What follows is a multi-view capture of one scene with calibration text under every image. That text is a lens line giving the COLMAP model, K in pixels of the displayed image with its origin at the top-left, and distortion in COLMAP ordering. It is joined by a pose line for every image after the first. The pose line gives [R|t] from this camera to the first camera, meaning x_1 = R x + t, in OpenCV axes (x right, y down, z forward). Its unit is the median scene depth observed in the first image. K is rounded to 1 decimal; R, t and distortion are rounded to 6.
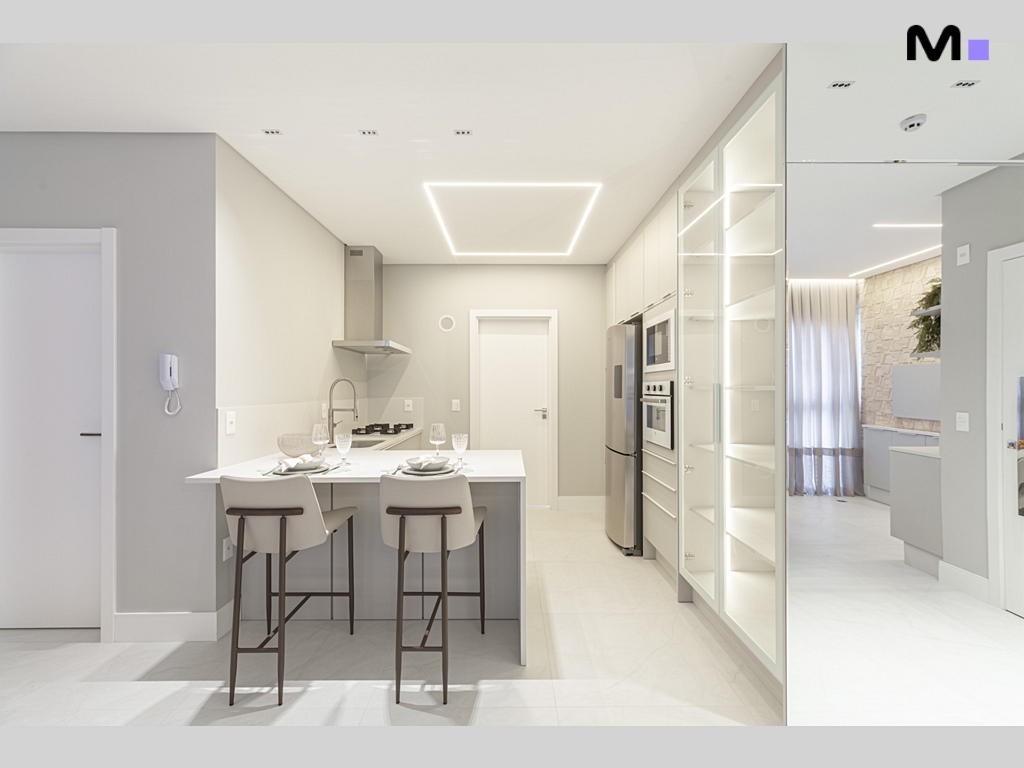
lens RADIAL K [[463.9, 0, 512.0], [0, 463.9, 384.0], [0, 0, 1]] dist [0.001016, -0.000212]
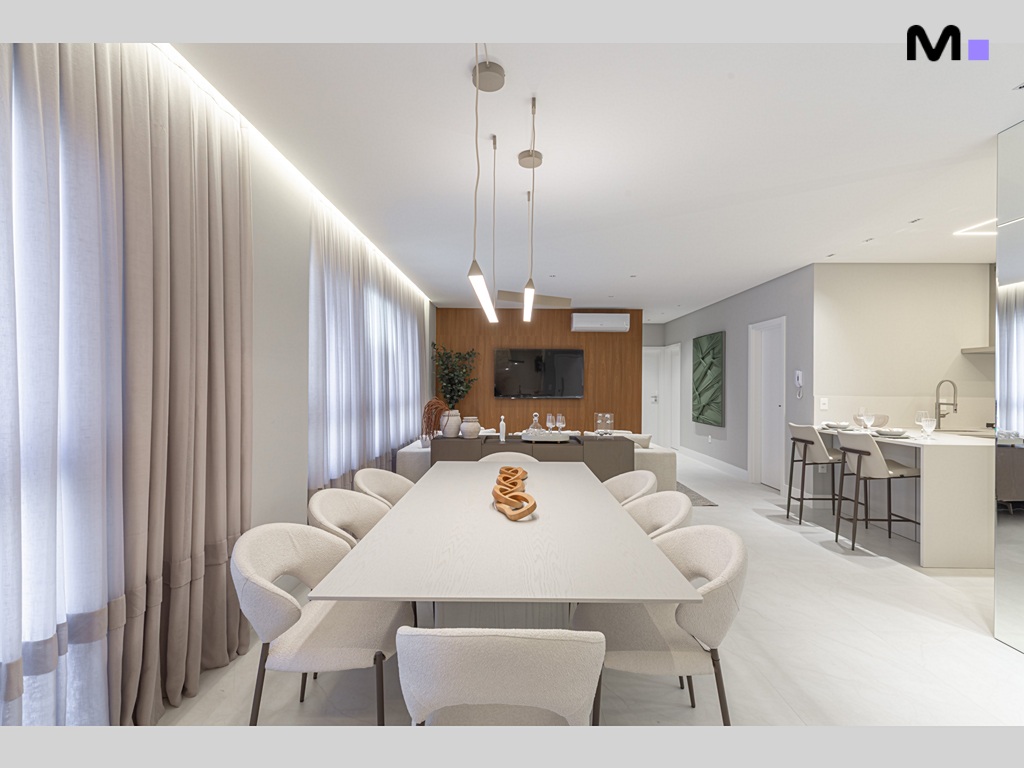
lens RADIAL K [[463.9, 0, 512.0], [0, 463.9, 384.0], [0, 0, 1]] dist [0.001016, -0.000212]
pose [[-0.005044, 0.002625, -0.999984, 1.075069], [0.000383, 0.999996, 0.002623, -0.004928], [0.999987, -0.000370, -0.005045, -0.243571]]
